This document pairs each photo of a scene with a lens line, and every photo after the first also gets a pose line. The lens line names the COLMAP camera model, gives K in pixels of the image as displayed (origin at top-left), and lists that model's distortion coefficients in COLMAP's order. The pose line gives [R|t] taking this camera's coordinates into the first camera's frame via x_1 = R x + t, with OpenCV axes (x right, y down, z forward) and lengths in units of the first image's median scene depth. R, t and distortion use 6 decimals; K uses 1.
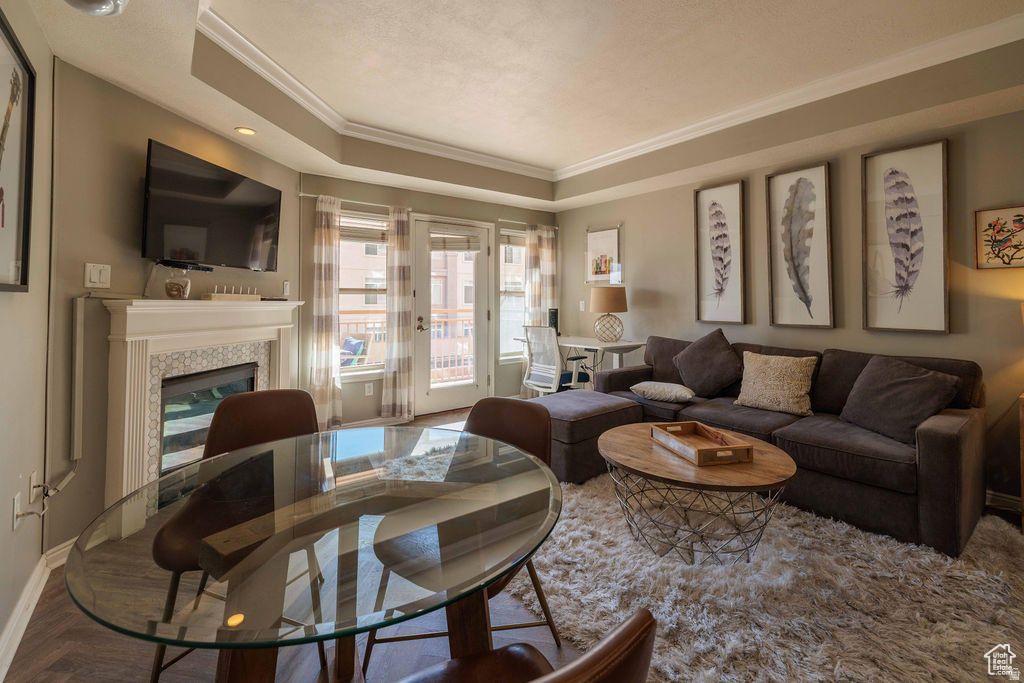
lens RADIAL K [[438.3, 0, 510.7], [0, 438.3, 283.5], [0, 0, 1]] dist [-0.001669, 0.000085]
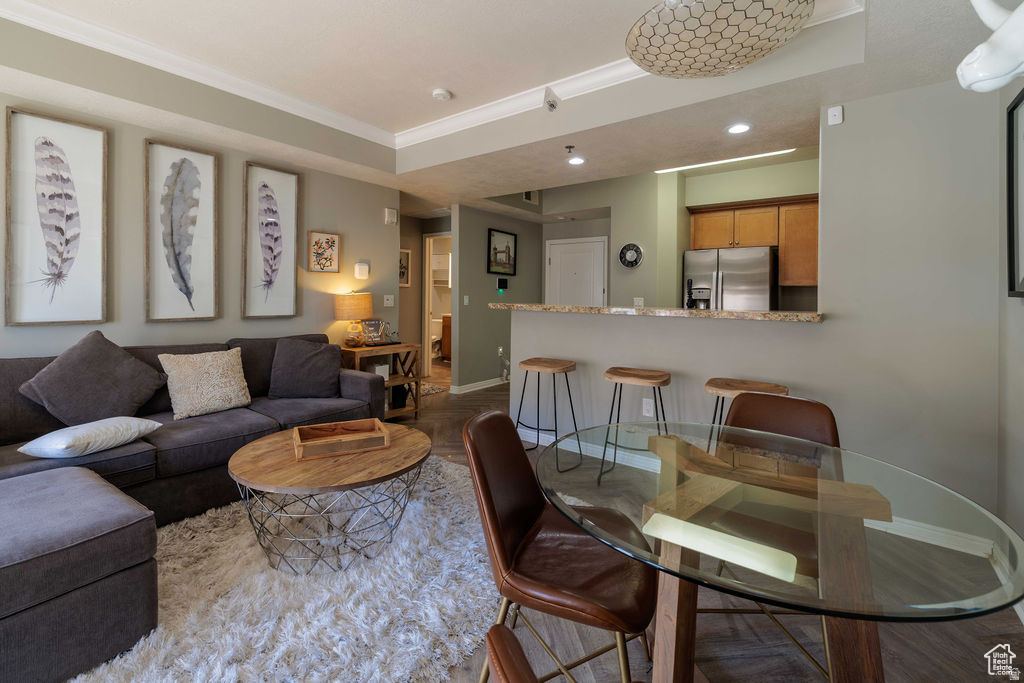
lens RADIAL K [[438.3, 0, 500.8], [0, 438.3, 297.9], [0, 0, 1]] dist [-0.001669, 0.000085]
pose [[-0.253135, -0.012876, 0.967345, -0.358473], [-0.049832, 0.998758, 0.000254, 0.016284], [-0.966147, -0.048140, -0.253462, 0.529990]]
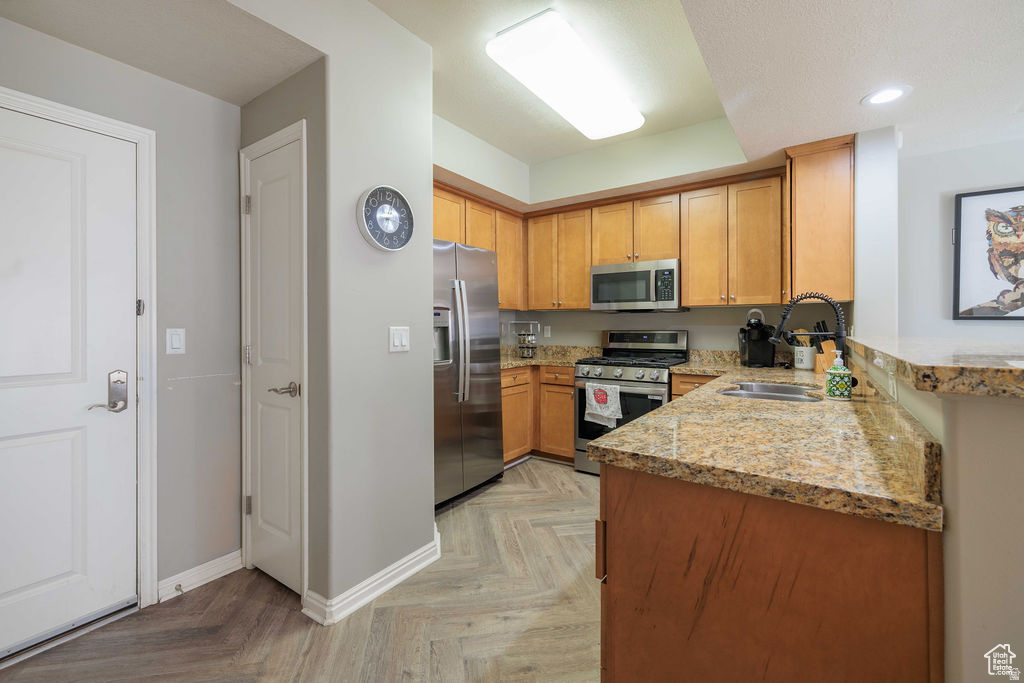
lens RADIAL K [[438.3, 0, 502.5], [0, 438.3, 327.2], [0, 0, 1]] dist [-0.001669, 0.000085]
pose [[-0.957697, 0.003075, -0.287761, 0.862844], [0.011937, 0.999507, -0.029048, 0.013542], [0.287530, -0.031254, -0.957262, 0.346075]]
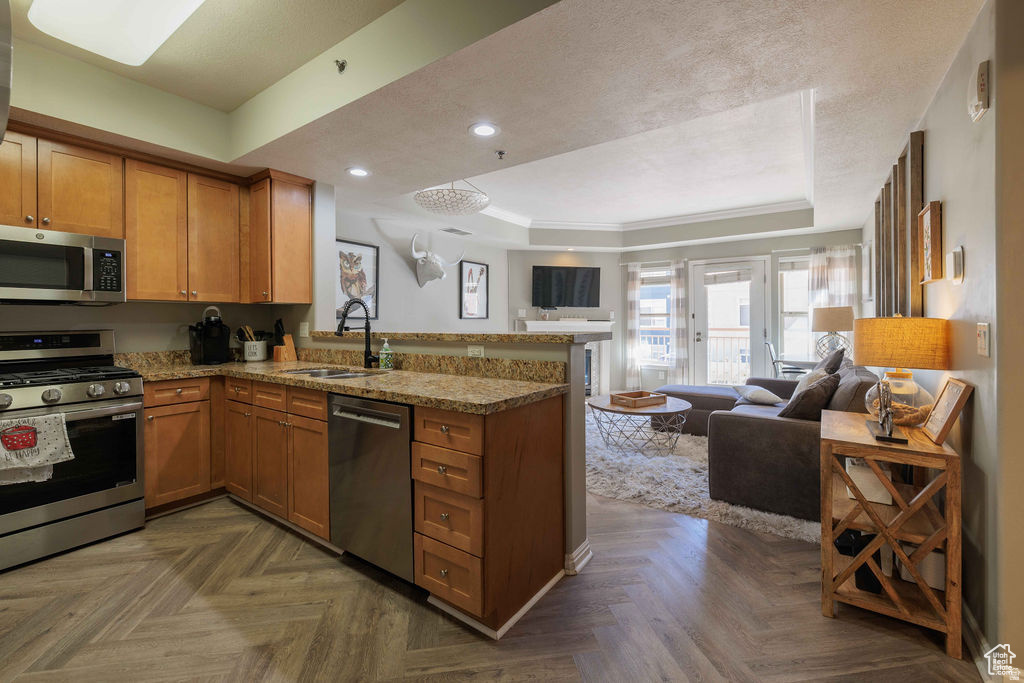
lens RADIAL K [[438.3, 0, 512.5], [0, 438.3, 325.1], [0, 0, 1]] dist [-0.001669, 0.000085]
pose [[0.314980, 0.006599, -0.949075, 1.134807], [0.037989, 0.999087, 0.019555, 0.001049], [0.948338, -0.042214, 0.314442, -0.032405]]
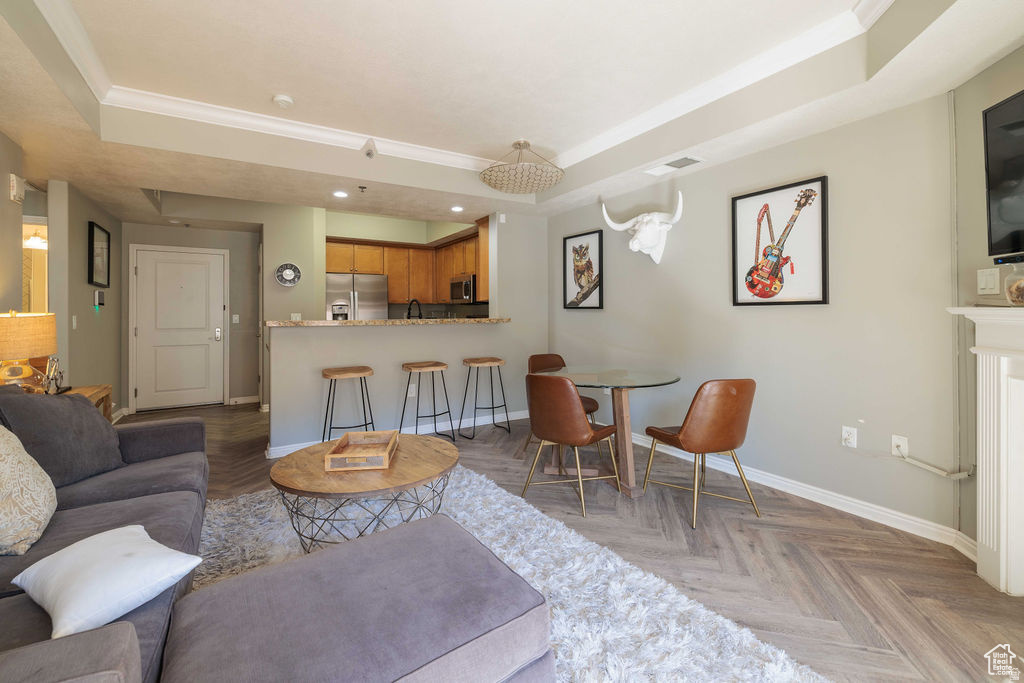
lens RADIAL K [[438.3, 0, 492.1], [0, 438.3, 311.5], [0, 0, 1]] dist [-0.001669, 0.000085]
pose [[-0.992022, 0.006539, 0.125892, -0.000702], [0.001775, 0.999280, -0.037912, 0.044572], [-0.126049, -0.037386, -0.991319, 1.147197]]
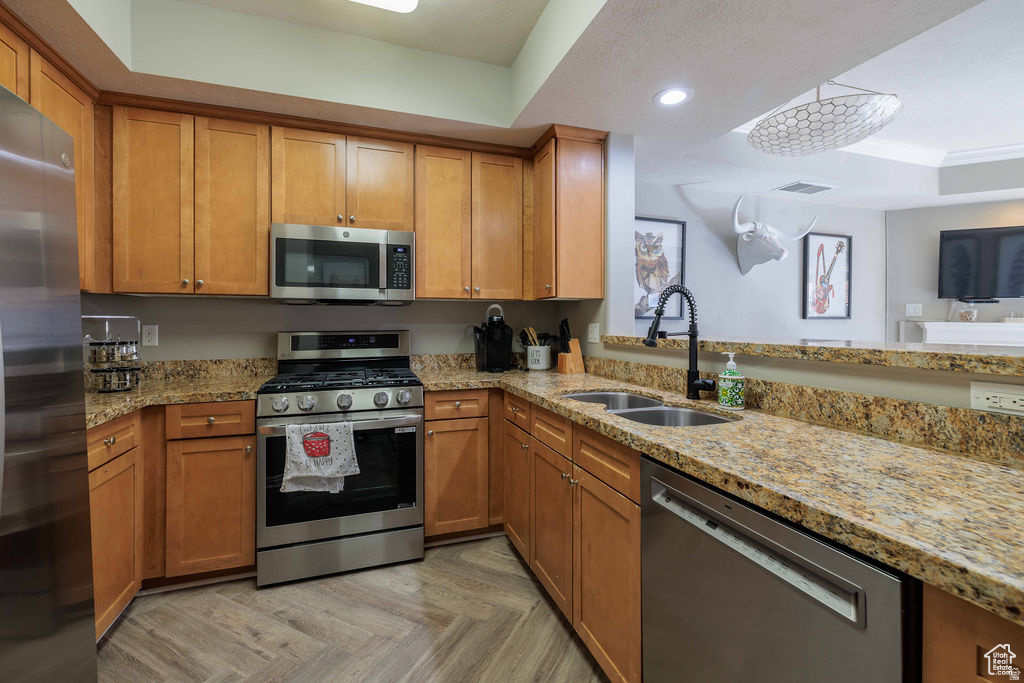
lens RADIAL K [[438.3, 0, 497.9], [0, 438.3, 321.7], [0, 0, 1]] dist [-0.001669, 0.000085]
pose [[-0.318108, -0.001841, -0.948053, 0.842049], [0.033945, 0.999335, -0.013331, -0.001761], [0.947447, -0.036422, -0.317833, -0.079271]]
